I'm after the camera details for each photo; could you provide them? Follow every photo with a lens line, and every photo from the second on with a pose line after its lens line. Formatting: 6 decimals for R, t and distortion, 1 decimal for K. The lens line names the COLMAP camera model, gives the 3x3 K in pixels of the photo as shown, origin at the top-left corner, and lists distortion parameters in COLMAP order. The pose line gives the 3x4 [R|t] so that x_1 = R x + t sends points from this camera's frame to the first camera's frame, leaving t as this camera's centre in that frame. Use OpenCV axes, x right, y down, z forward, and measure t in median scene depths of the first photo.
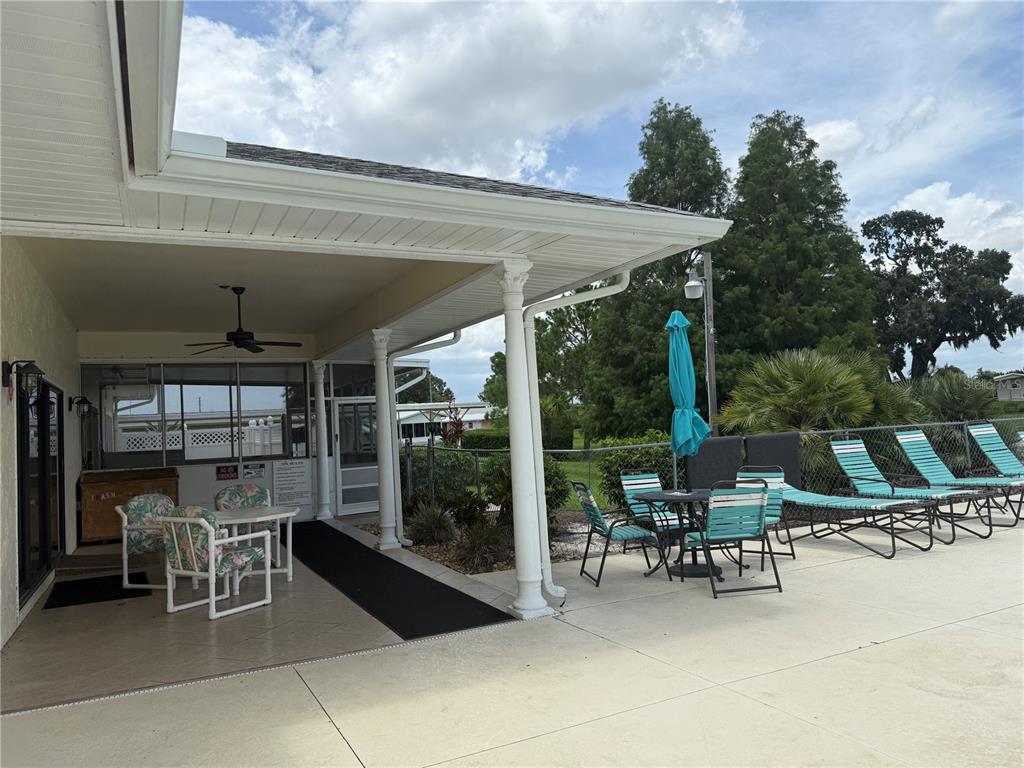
lens RADIAL K [[729.0, 0, 512.0], [0, 729.0, 384.0], [0, 0, 1]] dist [0.047106, -0.061010]
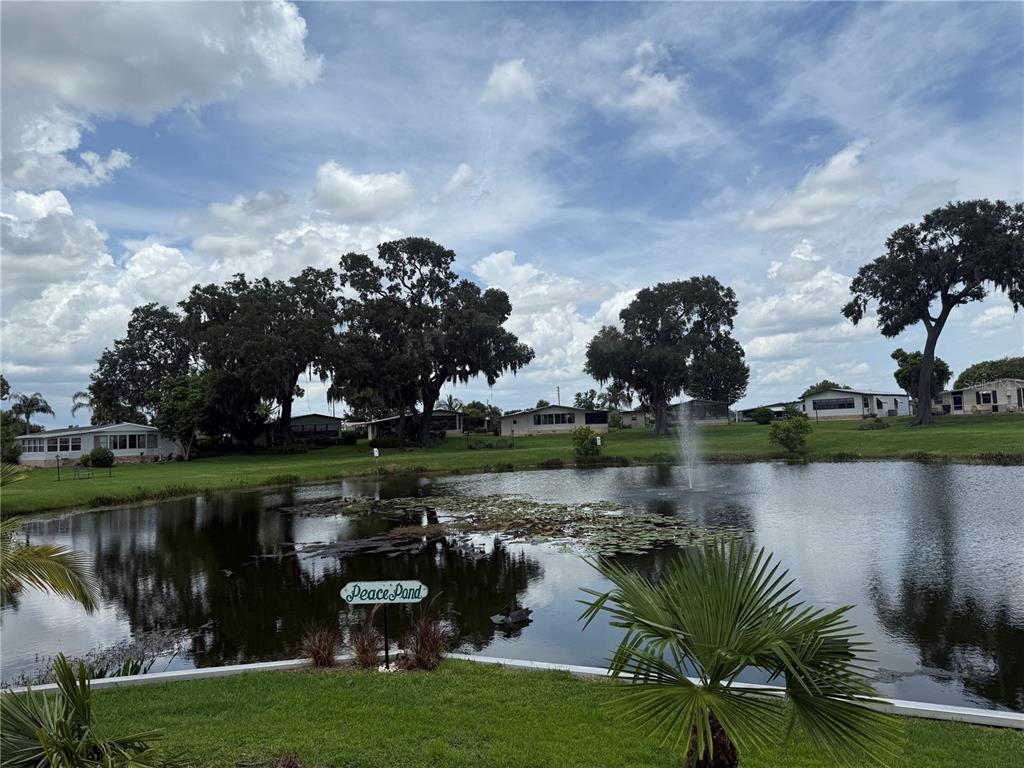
lens RADIAL K [[719.5, 0, 509.5], [0, 719.5, 380.1], [0, 0, 1]] dist [0.067414, -0.104507]
pose [[0.859498, 0.056953, 0.507956, 0.178836], [-0.033120, 0.997890, -0.055844, -0.001168], [-0.510065, 0.031174, 0.859571, 0.143877]]
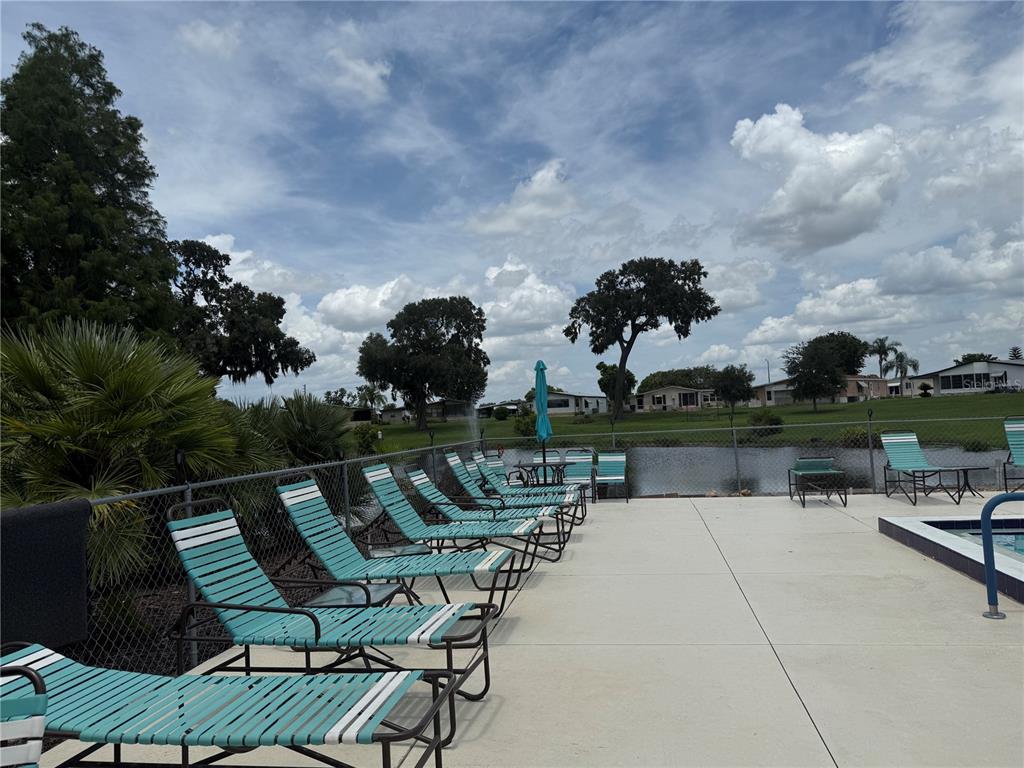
lens RADIAL K [[735.1, 0, 502.1], [0, 735.1, 381.0], [0, 0, 1]] dist [0.032222, -0.037238]
pose [[0.618068, 0.066637, 0.783296, 0.023437], [-0.030072, 0.997676, -0.061146, 0.001931], [-0.785550, 0.014237, 0.618635, 0.064499]]
